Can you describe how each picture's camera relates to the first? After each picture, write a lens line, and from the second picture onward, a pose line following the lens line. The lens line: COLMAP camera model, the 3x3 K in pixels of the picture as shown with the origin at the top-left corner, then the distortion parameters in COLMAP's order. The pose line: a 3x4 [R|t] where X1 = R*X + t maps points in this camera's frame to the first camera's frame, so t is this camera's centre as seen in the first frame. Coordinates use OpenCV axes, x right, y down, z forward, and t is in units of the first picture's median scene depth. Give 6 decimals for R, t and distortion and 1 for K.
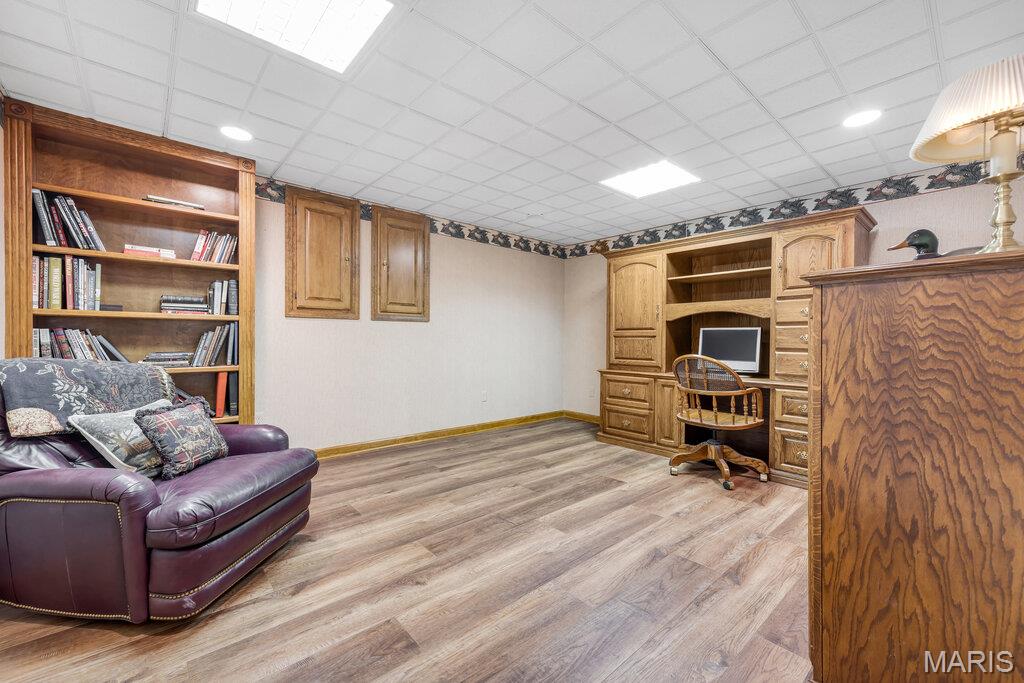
lens RADIAL K [[410.1, 0, 503.6], [0, 410.1, 342.8], [0, 0, 1]] dist [0.004676, 0.000684]
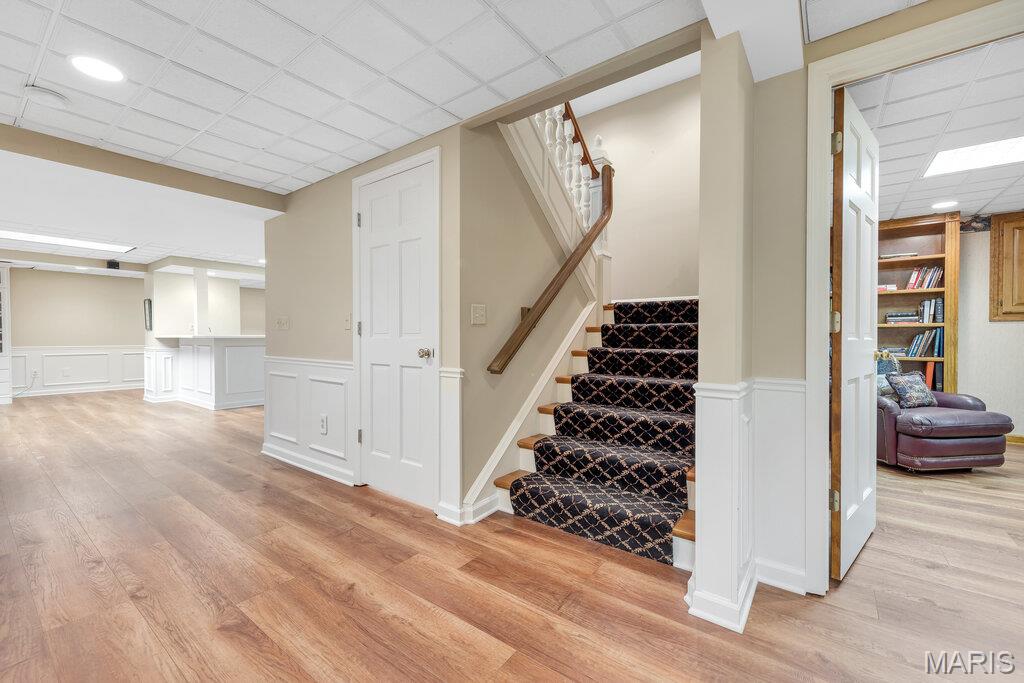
lens RADIAL K [[410.1, 0, 517.2], [0, 410.1, 341.6], [0, 0, 1]] dist [0.004676, 0.000684]
pose [[0.204567, 0.002326, -0.978850, 0.466366], [-0.008877, 0.999960, 0.000521, 0.011259], [0.978812, 0.008582, 0.204579, -0.762378]]
